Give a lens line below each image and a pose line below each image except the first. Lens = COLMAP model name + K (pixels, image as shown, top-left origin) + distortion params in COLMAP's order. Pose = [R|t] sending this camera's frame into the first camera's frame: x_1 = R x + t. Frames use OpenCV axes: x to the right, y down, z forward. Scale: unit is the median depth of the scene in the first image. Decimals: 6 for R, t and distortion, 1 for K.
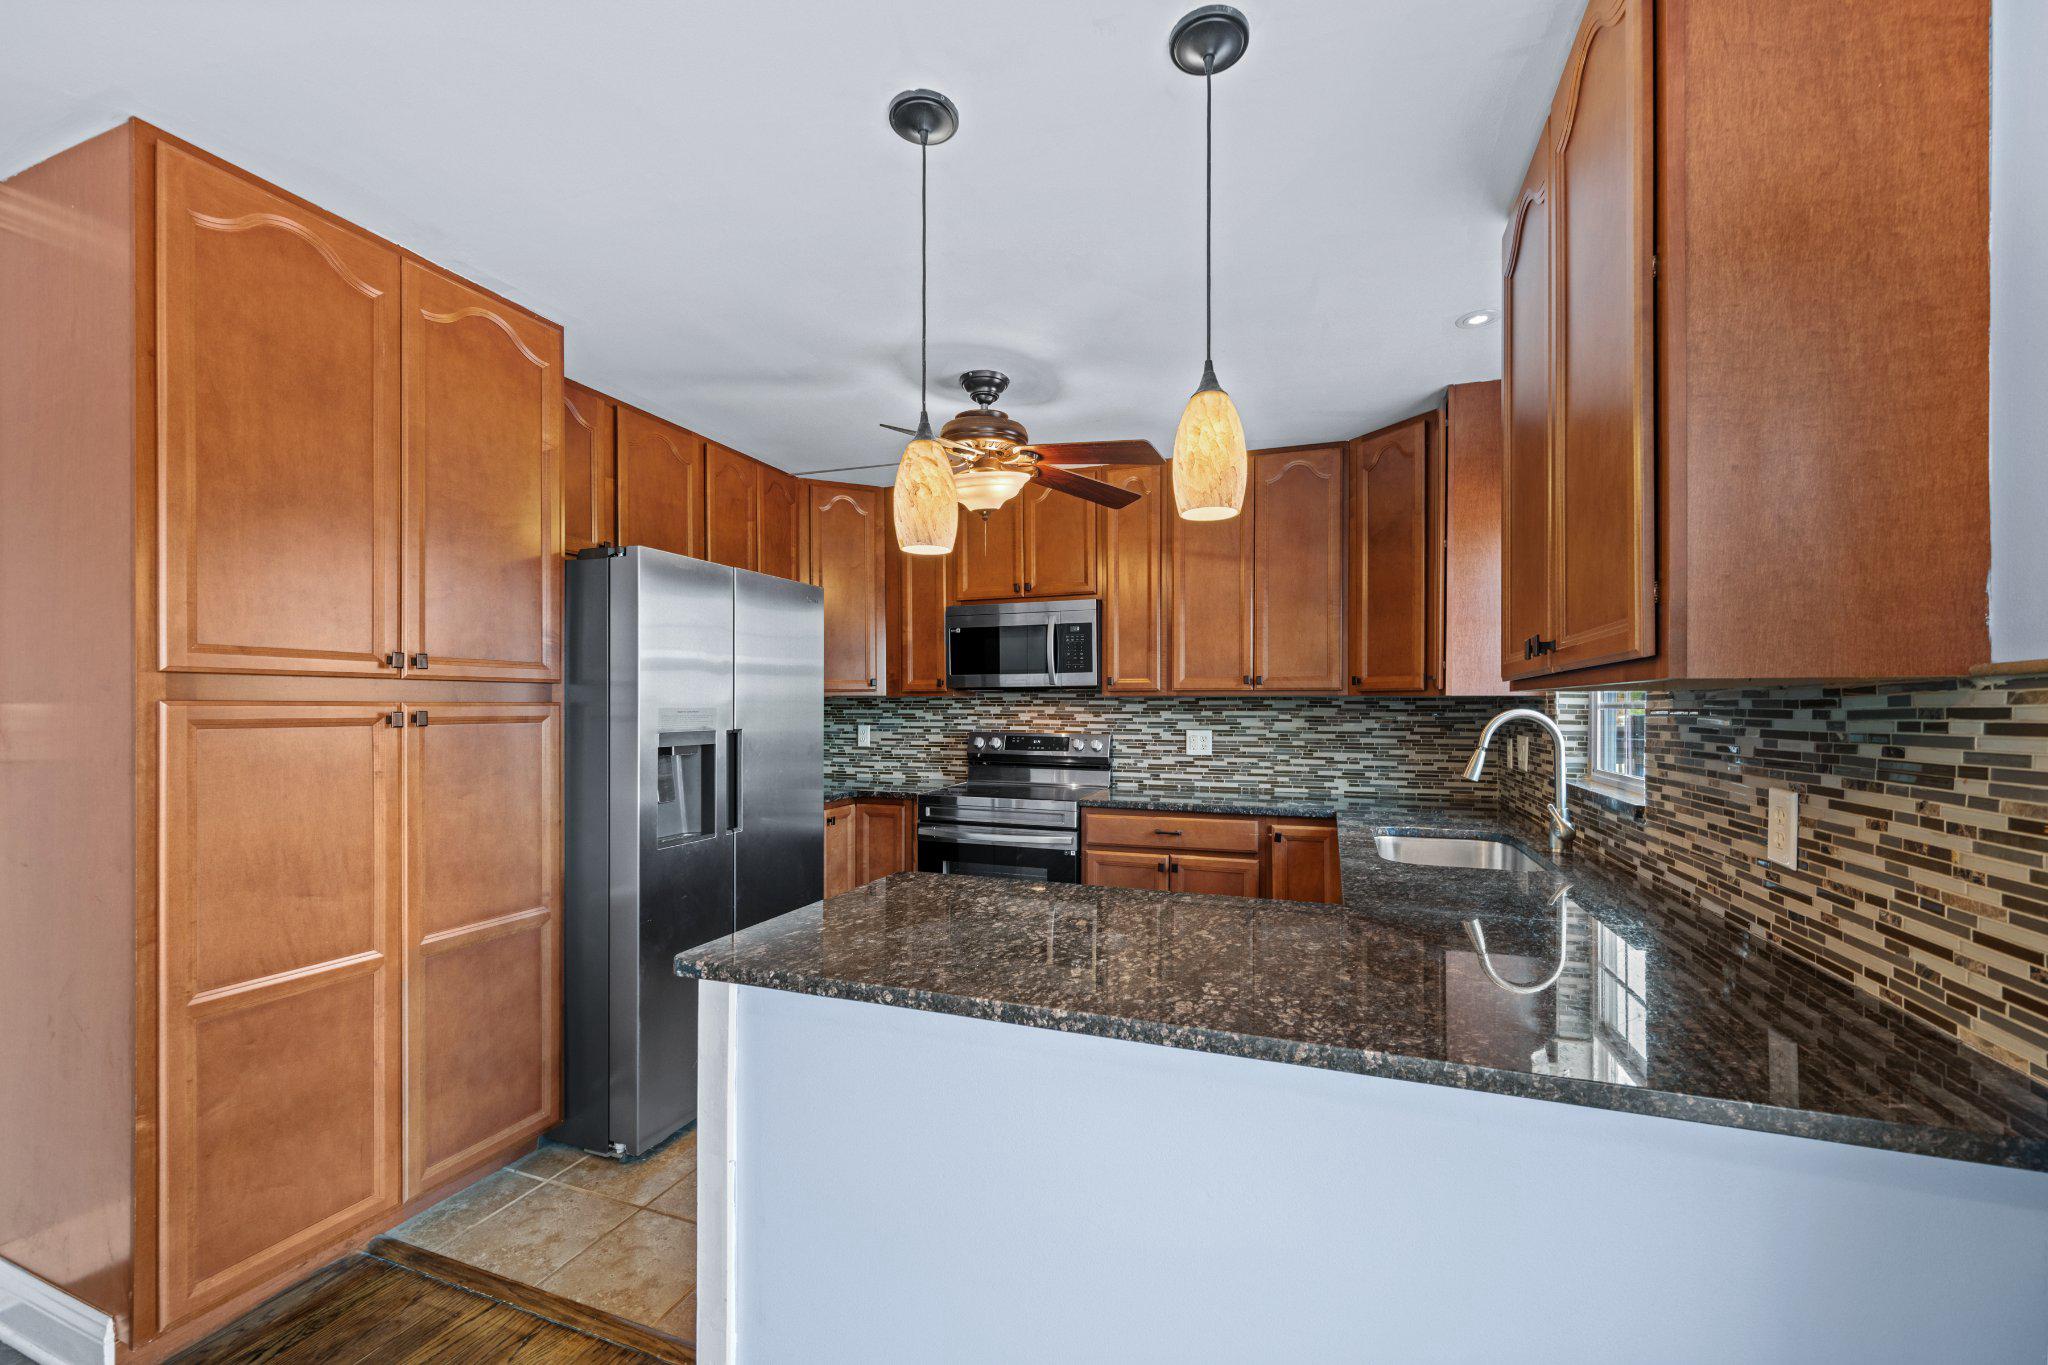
lens RADIAL K [[822.0, 0, 1023.0], [0, 822.0, 710.7], [0, 0, 1]] dist [-0.005257, 0.001374]
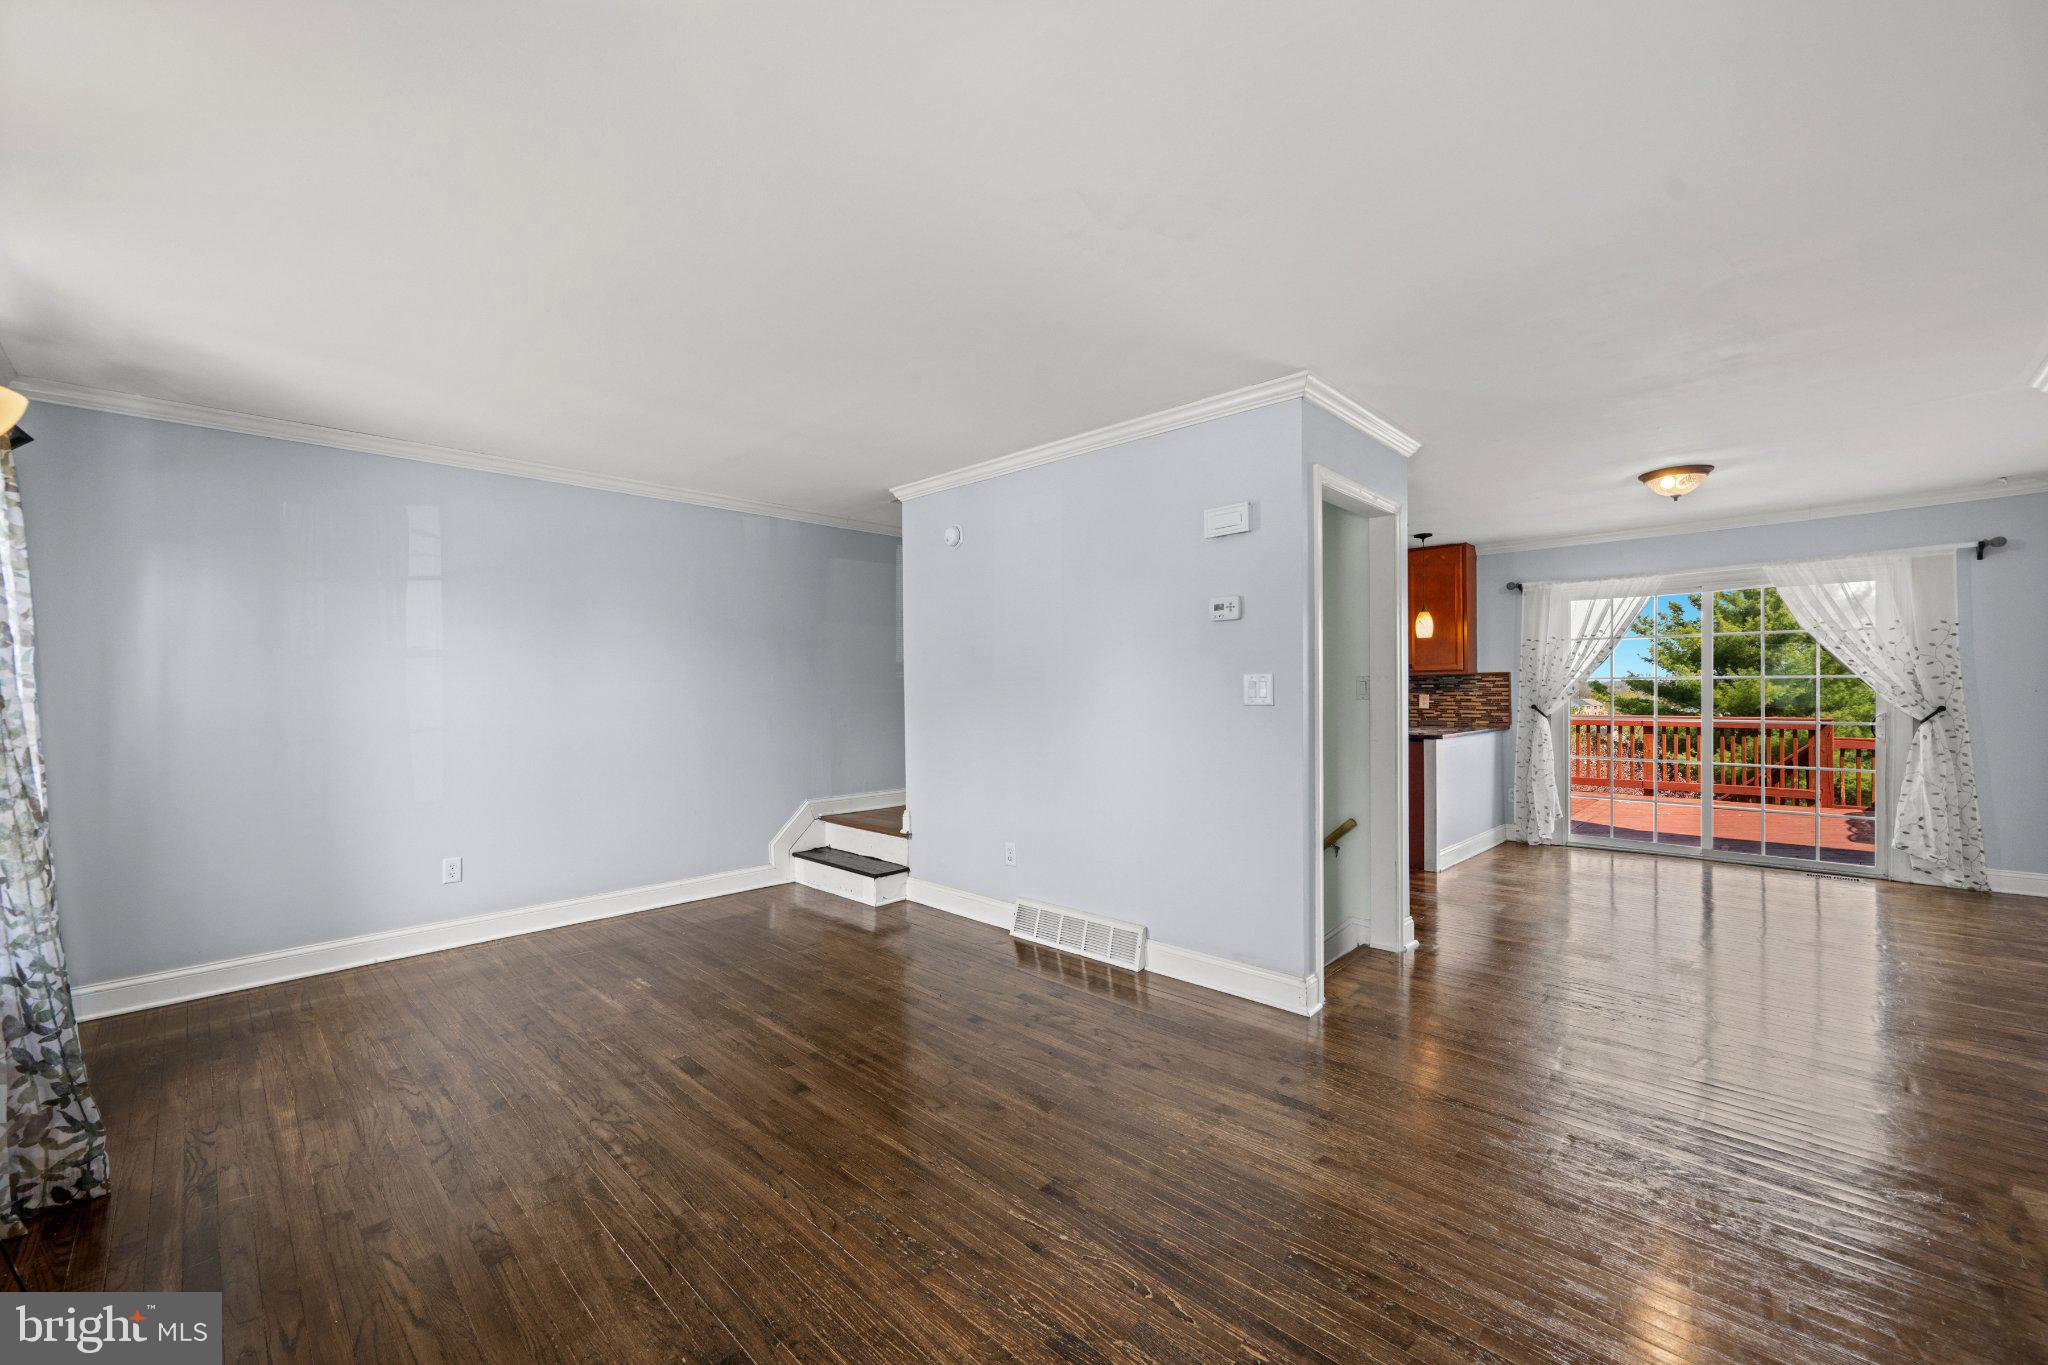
lens RADIAL K [[822.0, 0, 1011.3], [0, 822.0, 695.4], [0, 0, 1]] dist [-0.005257, 0.001374]
pose [[0.414360, -0.008581, 0.910073, -4.160984], [0.009822, 0.999939, 0.004957, 0.040198], [-0.910060, 0.006885, 0.414419, 0.999603]]
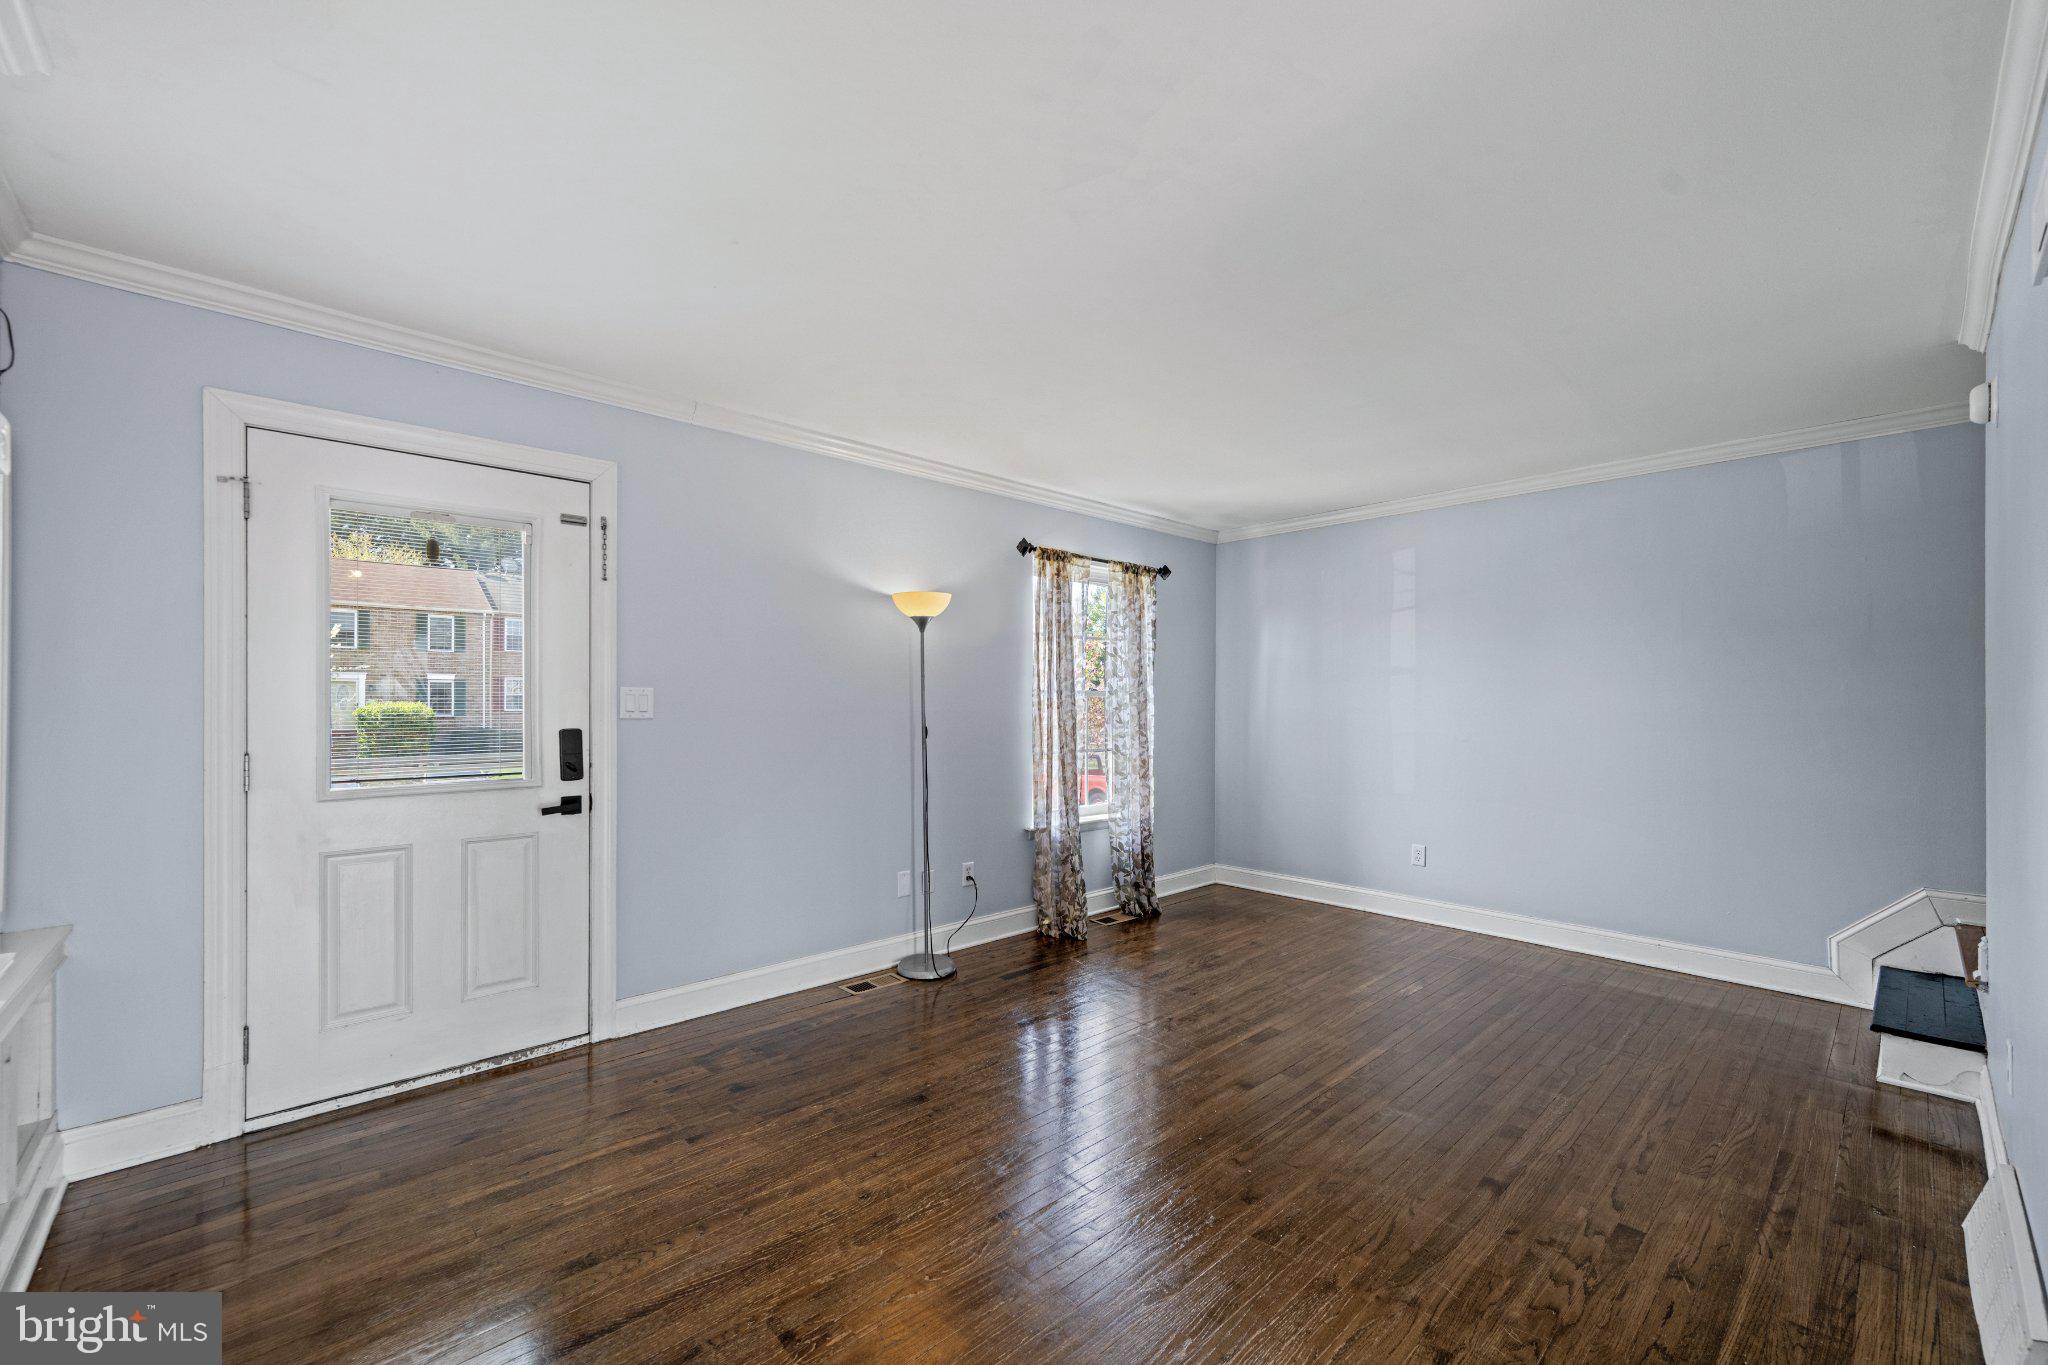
lens RADIAL K [[822.0, 0, 1030.9], [0, 822.0, 698.8], [0, 0, 1]] dist [-0.005257, 0.001374]
pose [[0.888697, 0.002734, -0.458488, -2.513302], [-0.006315, 0.999960, -0.006277, 0.036506], [0.458452, 0.008474, 0.888679, 0.350868]]
